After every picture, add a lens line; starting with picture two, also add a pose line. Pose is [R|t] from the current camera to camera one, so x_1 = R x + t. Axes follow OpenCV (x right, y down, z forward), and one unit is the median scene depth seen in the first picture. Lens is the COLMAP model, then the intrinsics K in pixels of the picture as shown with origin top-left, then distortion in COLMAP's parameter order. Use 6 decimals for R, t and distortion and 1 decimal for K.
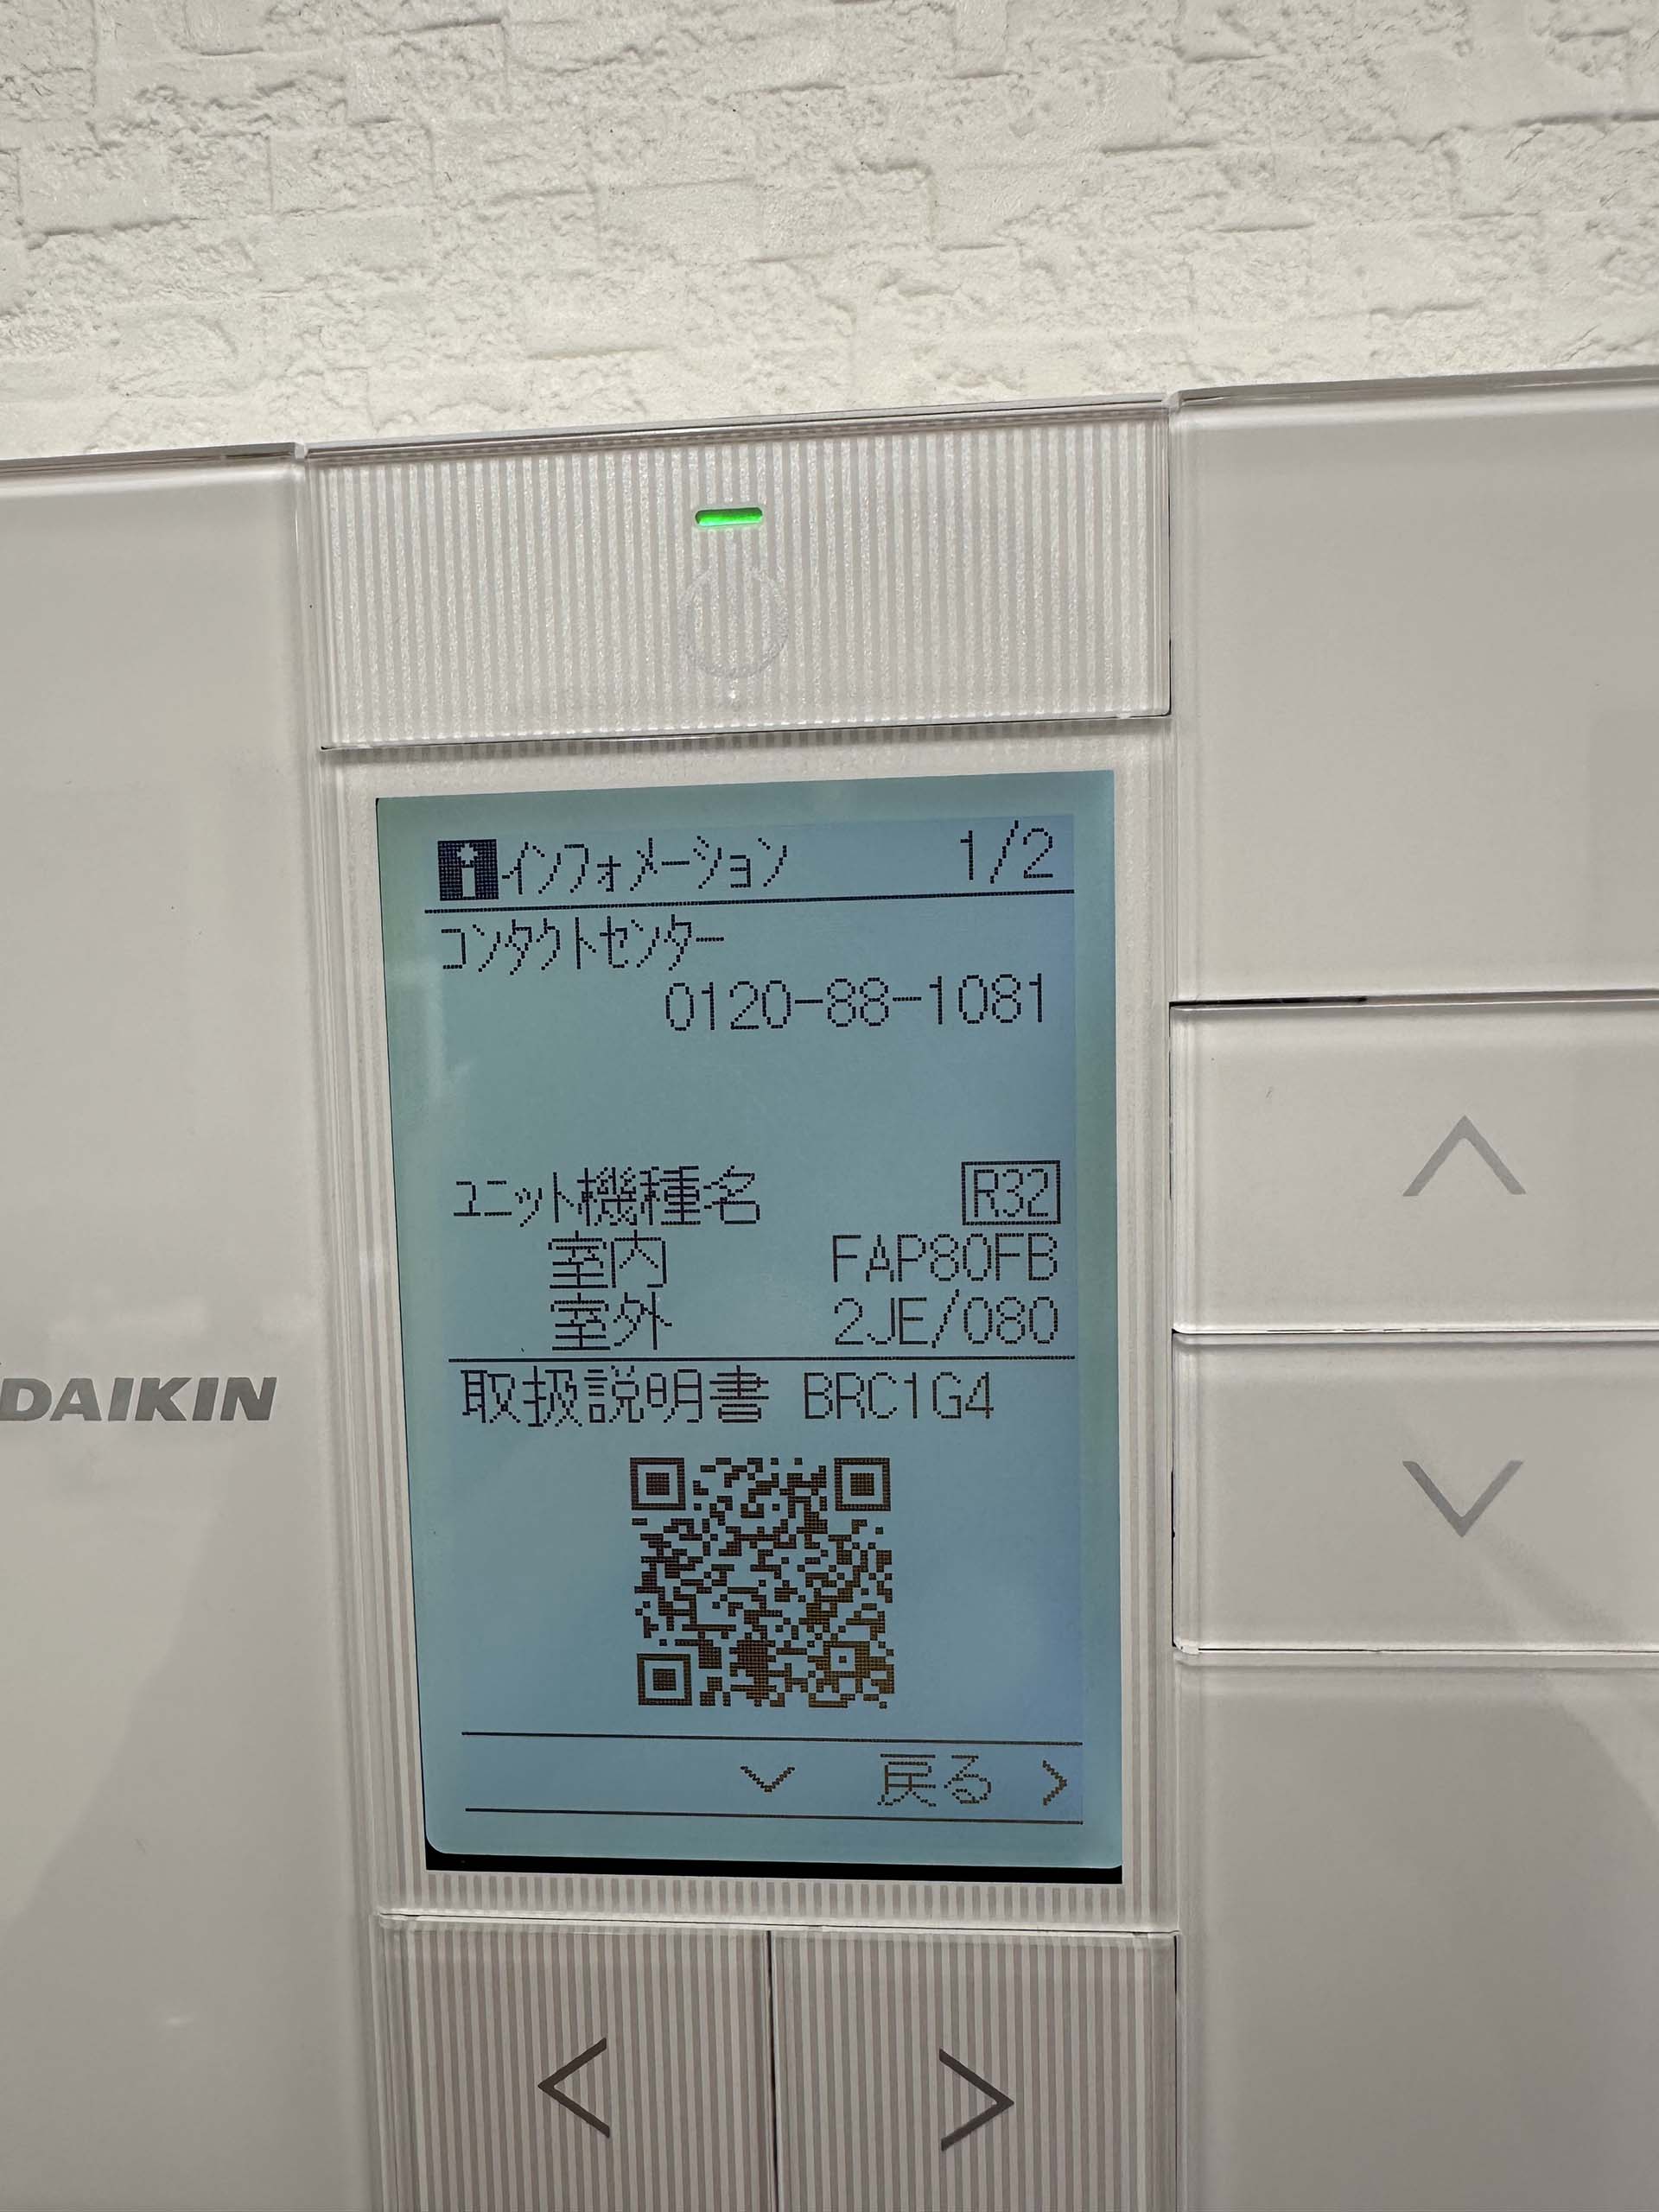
lens RADIAL K [[1546.4, 0, 713.1], [0, 1546.4, 1053.4], [0, 0, 1]] dist [-0.026021, 0.008281]
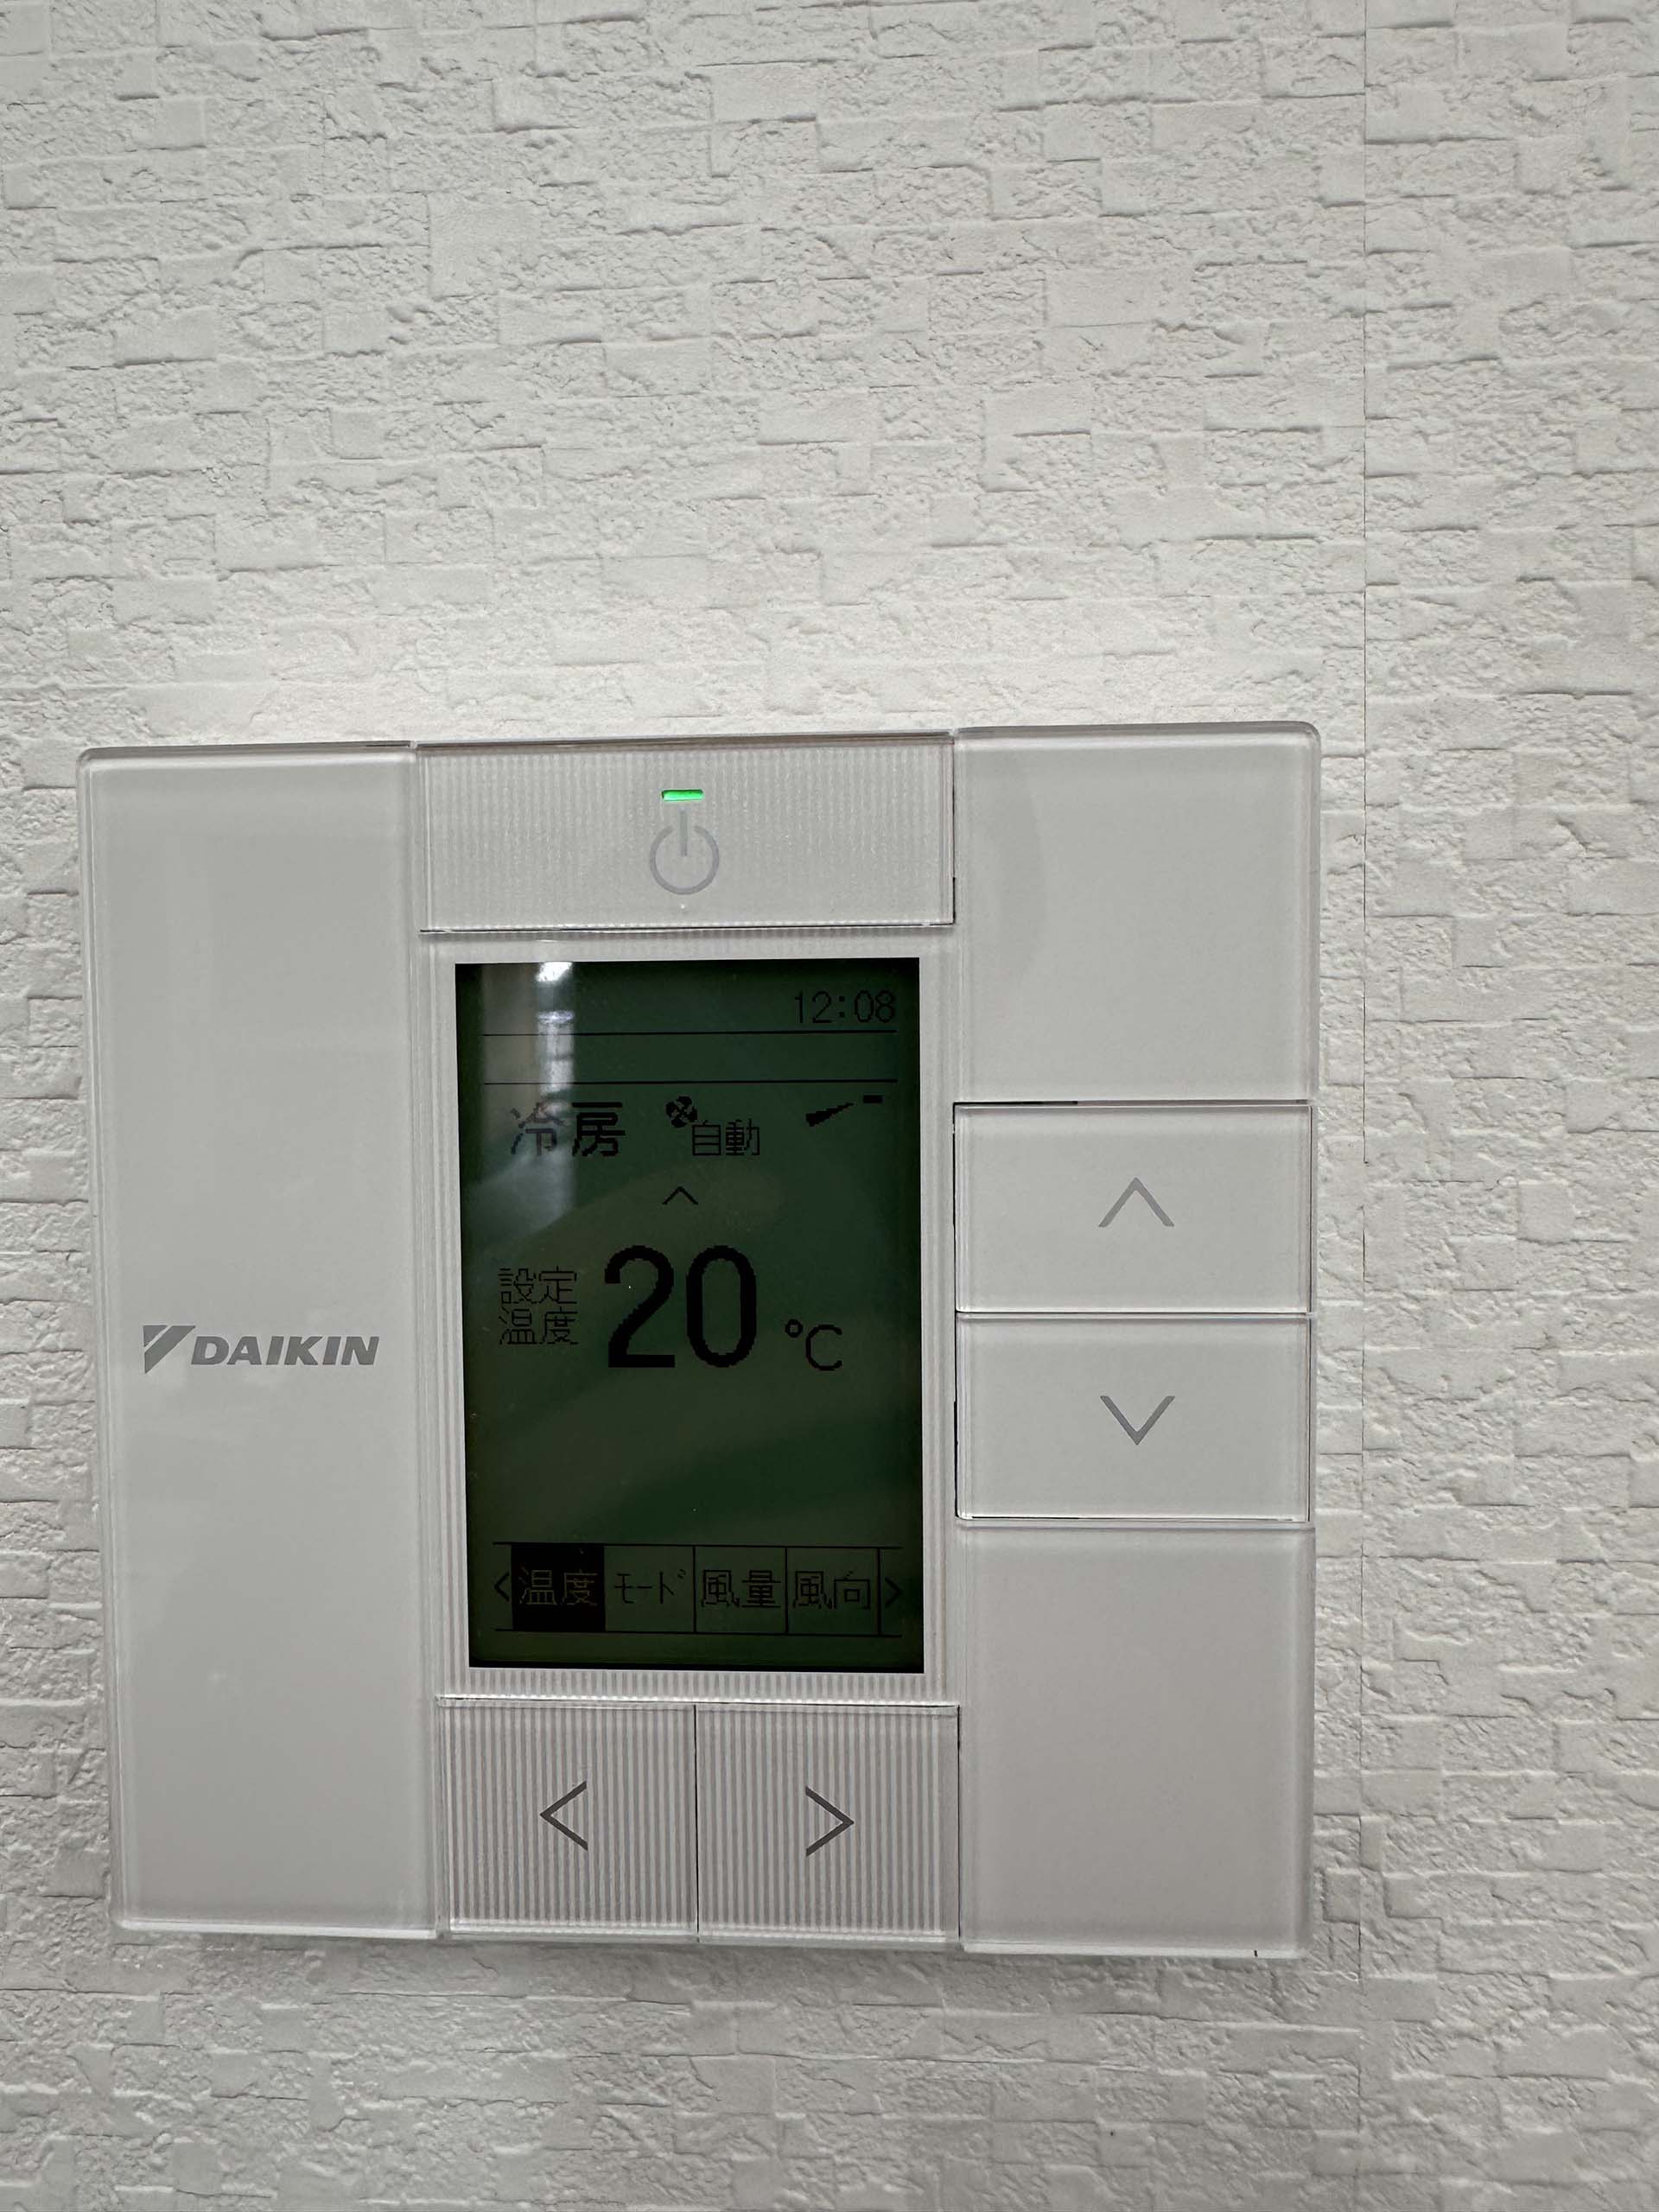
lens RADIAL K [[1558.0, 0, 734.3], [0, 1558.0, 1061.4], [0, 0, 1]] dist [-0.025807, 0.001355]
pose [[0.999510, 0.016931, 0.026335, 0.023161], [-0.015953, 0.999192, -0.036896, -0.011225], [-0.026938, 0.036457, 0.998972, -0.535969]]
